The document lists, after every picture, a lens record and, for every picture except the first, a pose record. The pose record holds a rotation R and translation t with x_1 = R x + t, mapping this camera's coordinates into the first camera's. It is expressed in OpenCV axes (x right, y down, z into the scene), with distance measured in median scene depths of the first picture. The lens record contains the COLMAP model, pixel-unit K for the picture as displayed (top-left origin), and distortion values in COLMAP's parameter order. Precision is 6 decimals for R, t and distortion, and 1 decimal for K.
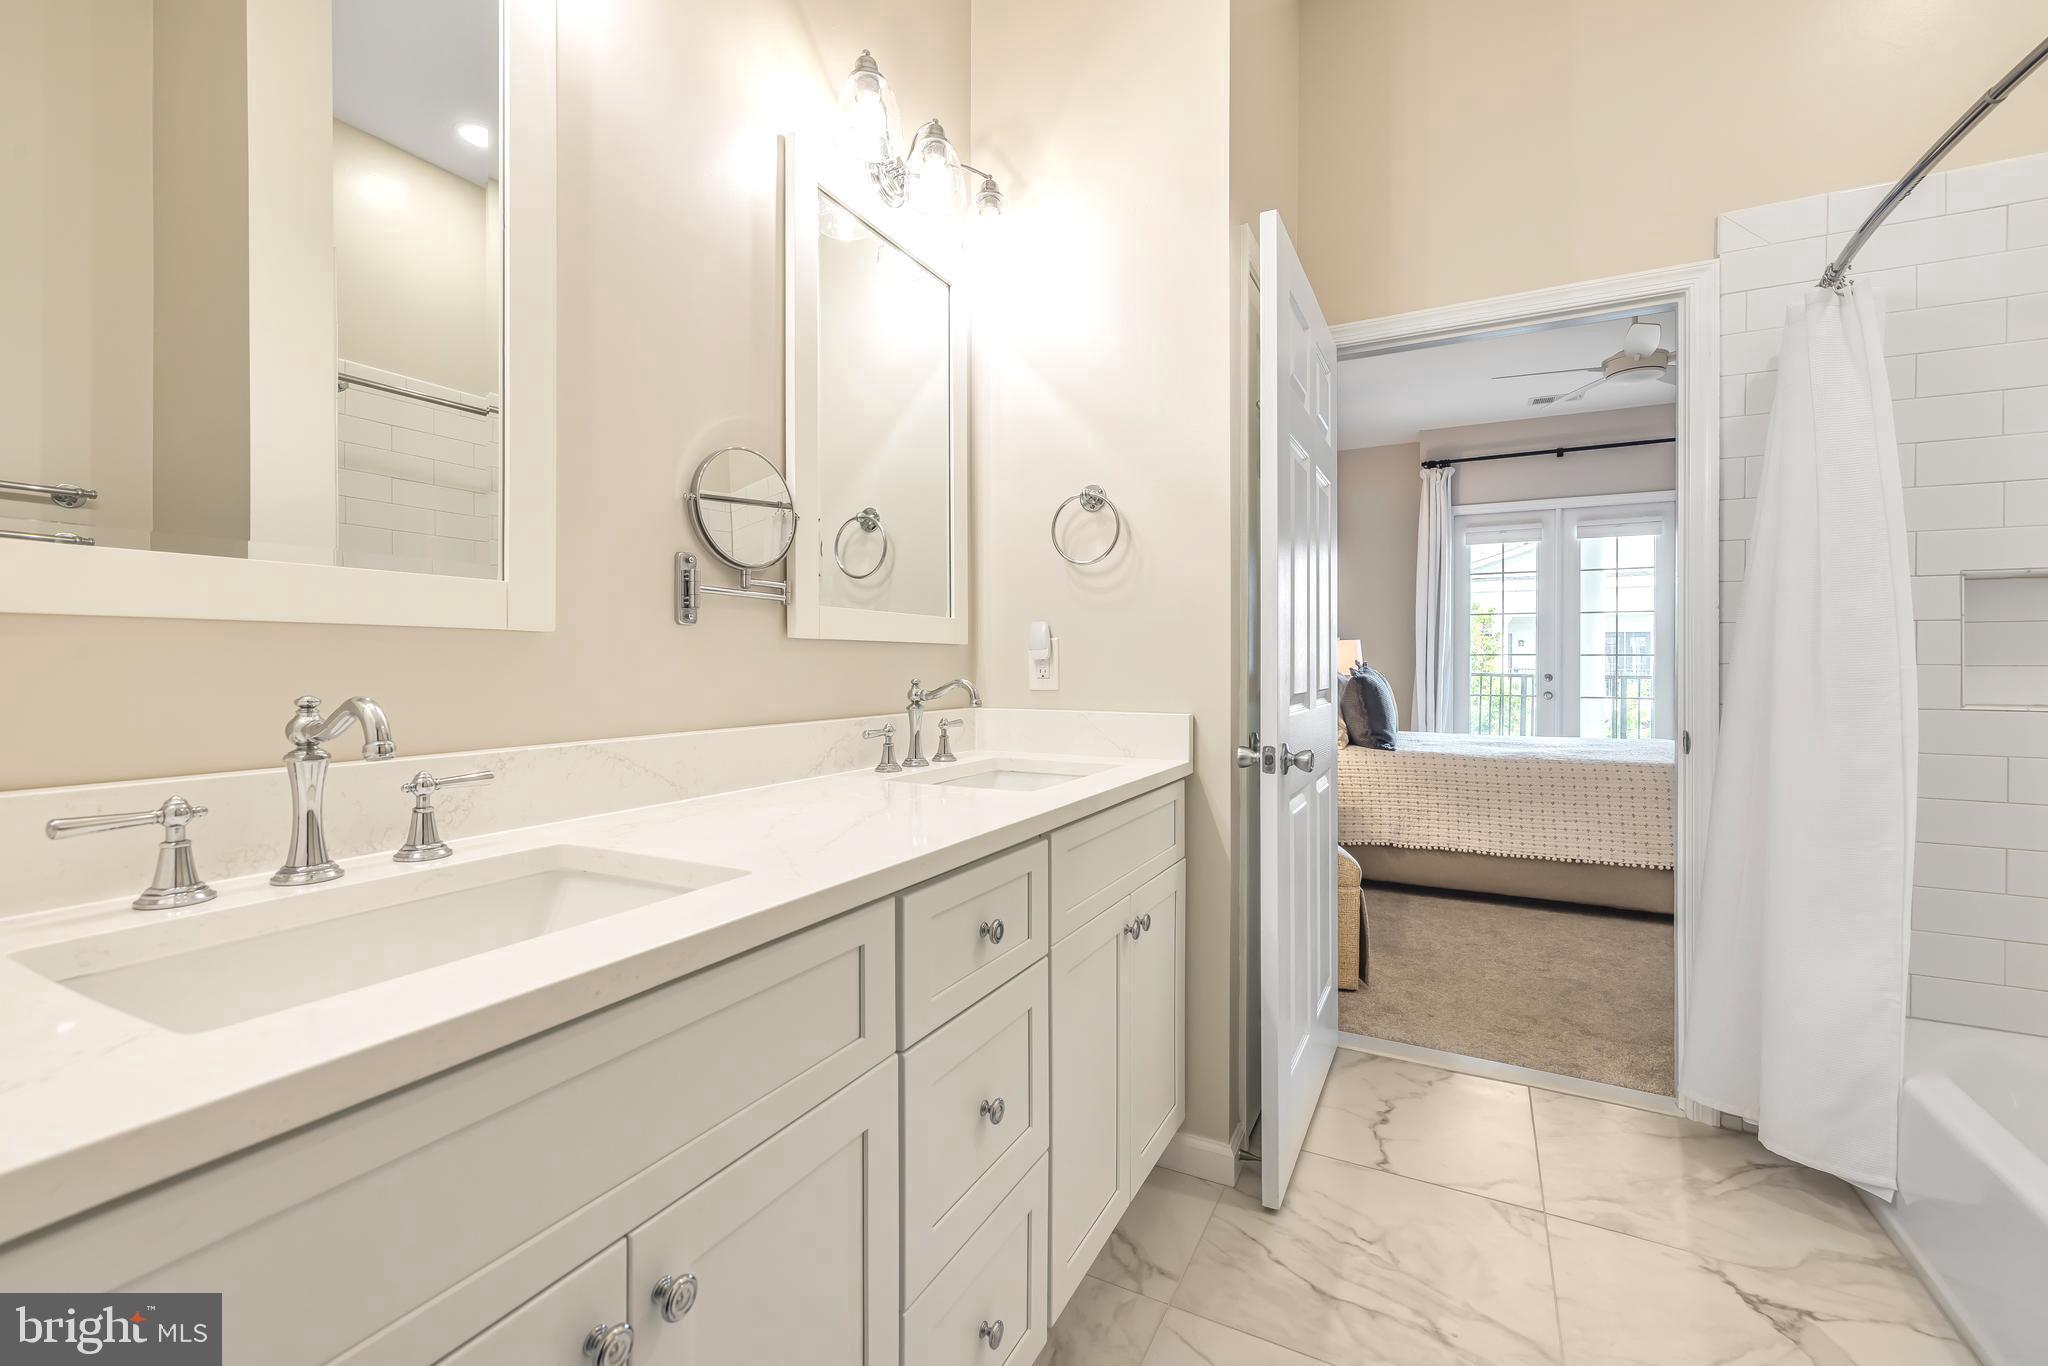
lens RADIAL K [[841.0, 0, 1053.9], [0, 841.0, 661.2], [0, 0, 1]] dist [0.001389, -0.000117]
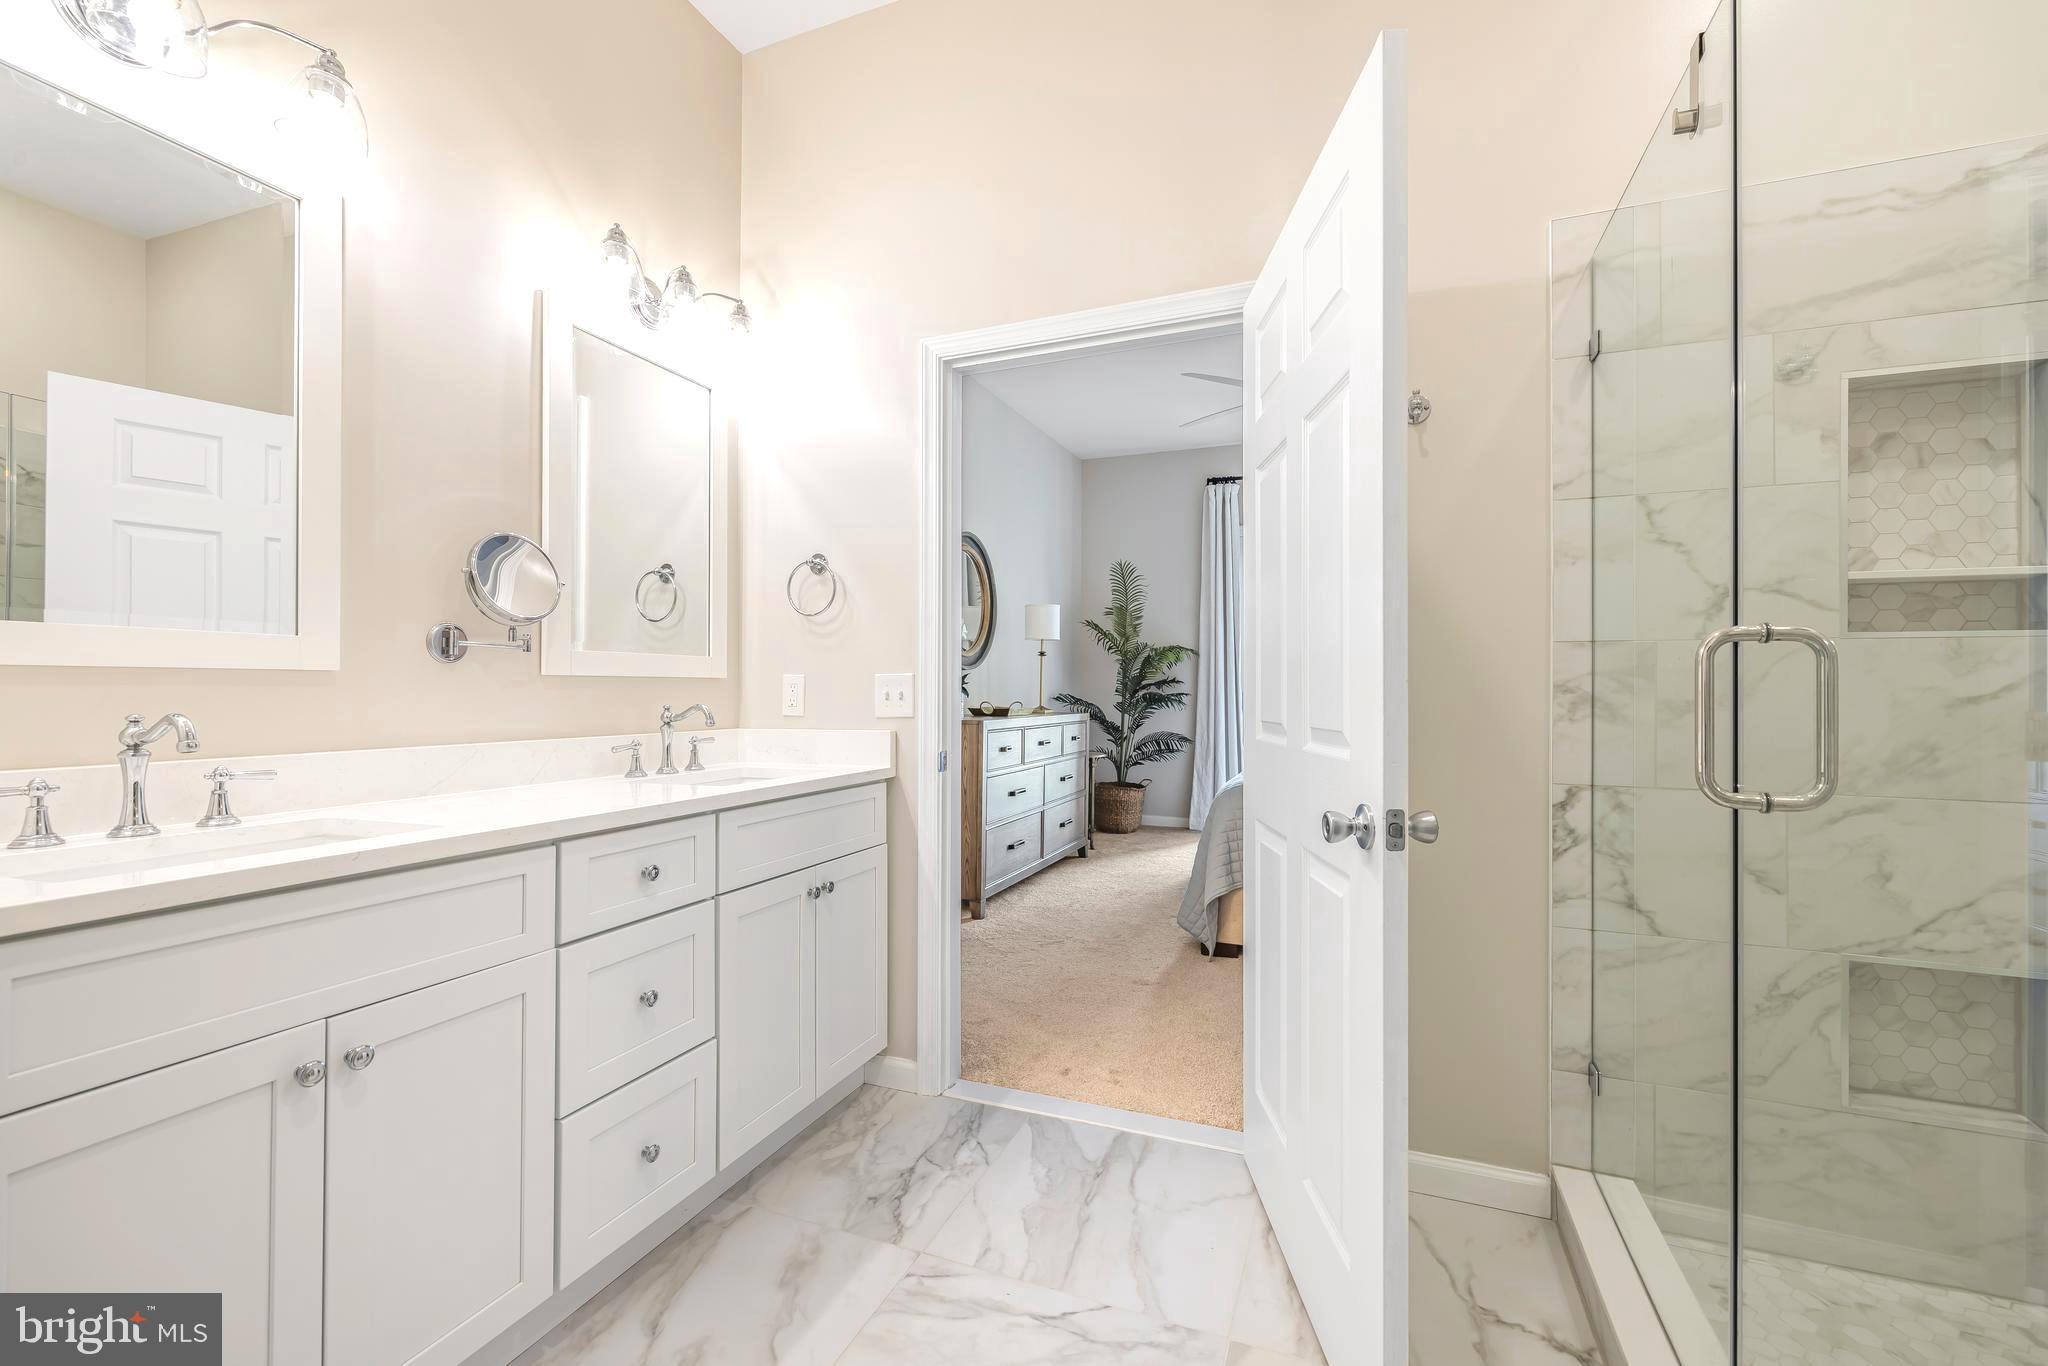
lens RADIAL K [[841.0, 0, 1059.5], [0, 841.0, 684.5], [0, 0, 1]] dist [0.001389, -0.000117]
pose [[0.994639, 0.000062, 0.103407, 0.323246], [0.001291, 0.999914, -0.013020, 0.008052], [-0.103399, 0.013084, 0.994554, -0.359494]]
